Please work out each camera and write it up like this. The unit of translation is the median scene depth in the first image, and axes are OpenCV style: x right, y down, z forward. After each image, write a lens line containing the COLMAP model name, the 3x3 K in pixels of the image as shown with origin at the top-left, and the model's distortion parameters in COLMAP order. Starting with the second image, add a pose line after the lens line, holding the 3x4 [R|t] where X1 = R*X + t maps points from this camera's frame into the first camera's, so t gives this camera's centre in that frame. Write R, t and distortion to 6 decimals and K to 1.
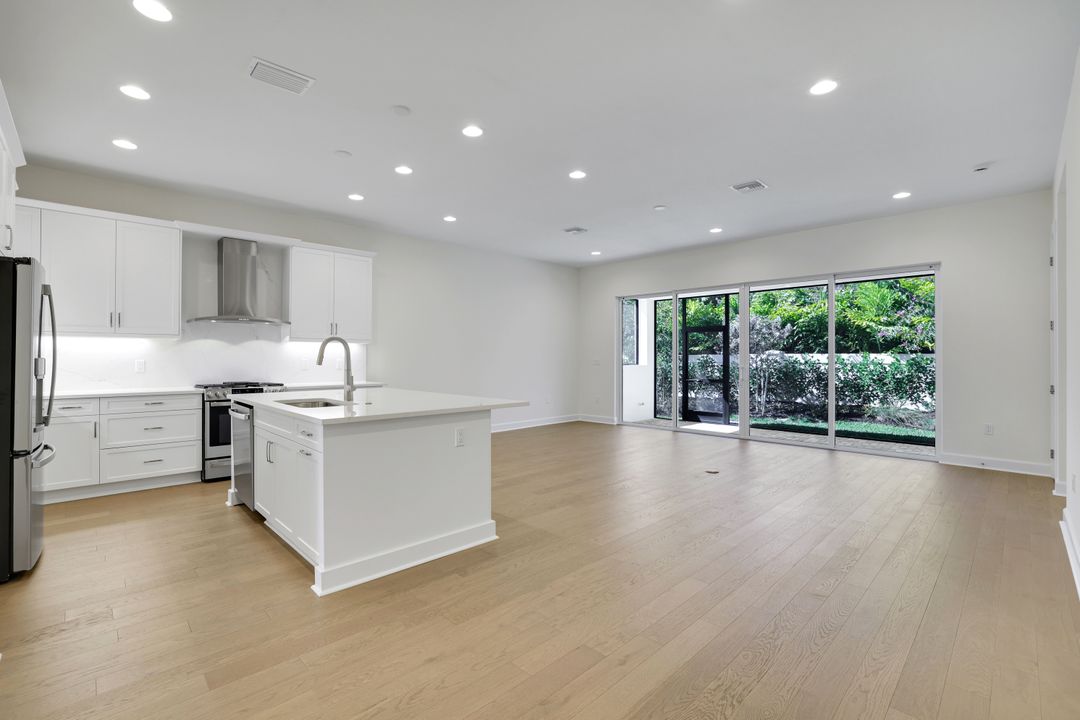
lens RADIAL K [[497.0, 0, 538.5], [0, 497.0, 354.4], [0, 0, 1]] dist [-0.028486, -0.000229]
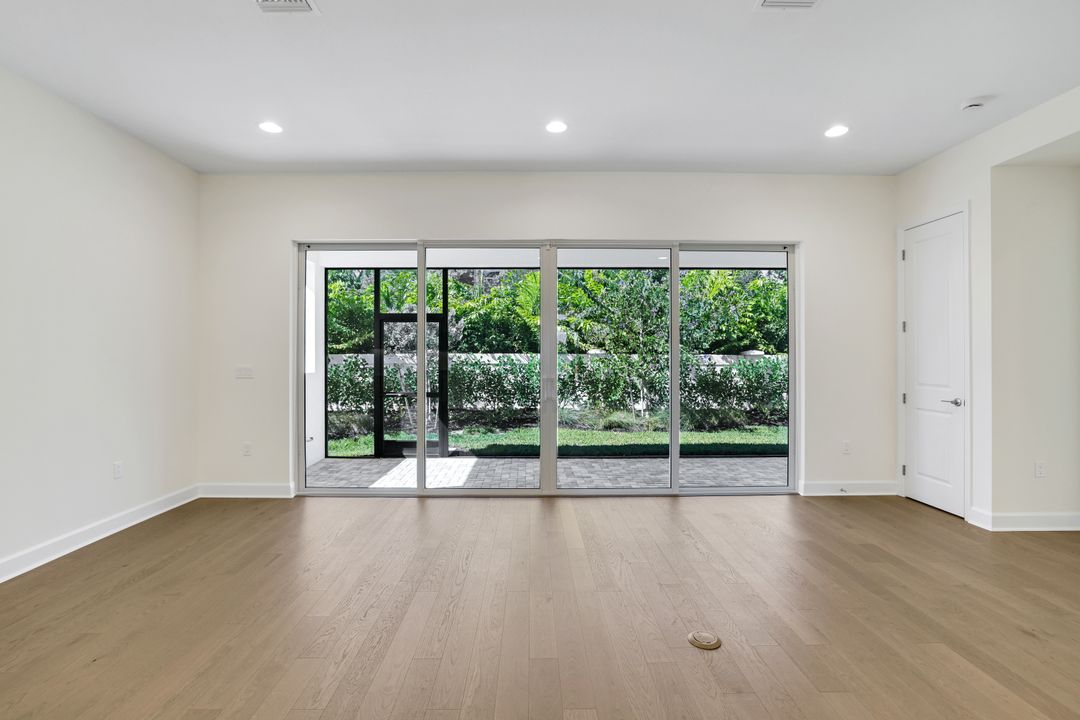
lens RADIAL K [[497.0, 0, 540.4], [0, 497.0, 351.7], [0, 0, 1]] dist [-0.028486, -0.000229]
pose [[0.695495, 0.004486, 0.718517, -0.021931], [-0.003073, 0.999990, -0.003268, -0.003115], [-0.718524, 0.000065, 0.695502, 0.379589]]
